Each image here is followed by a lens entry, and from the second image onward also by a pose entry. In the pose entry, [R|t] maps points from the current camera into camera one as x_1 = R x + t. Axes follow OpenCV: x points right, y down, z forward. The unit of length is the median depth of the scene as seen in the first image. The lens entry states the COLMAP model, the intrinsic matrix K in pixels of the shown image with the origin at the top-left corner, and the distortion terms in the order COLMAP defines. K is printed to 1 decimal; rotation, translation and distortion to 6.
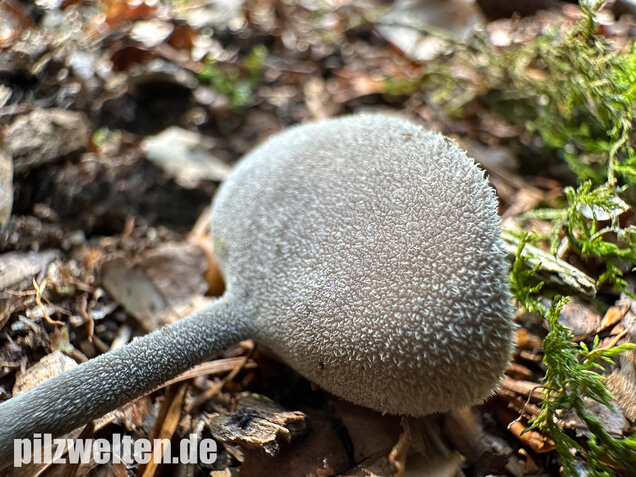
lens RADIAL K [[465.7, 0, 318.0], [0, 465.7, 238.5], [0, 0, 1]] dist [-0.024600, -0.001025]
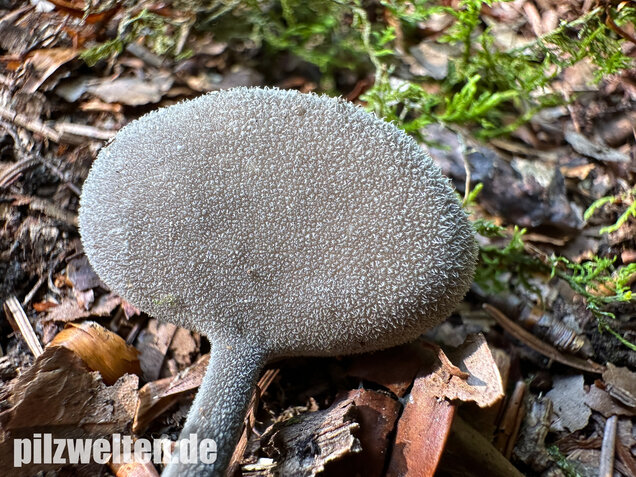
lens RADIAL K [[465.7, 0, 318.0], [0, 465.7, 238.5], [0, 0, 1]] dist [-0.024600, -0.001025]
pose [[0.727406, -0.526830, 0.439694, -0.218926], [0.382912, 0.843351, 0.377012, -0.208899], [-0.569438, -0.105876, 0.815188, 0.076509]]
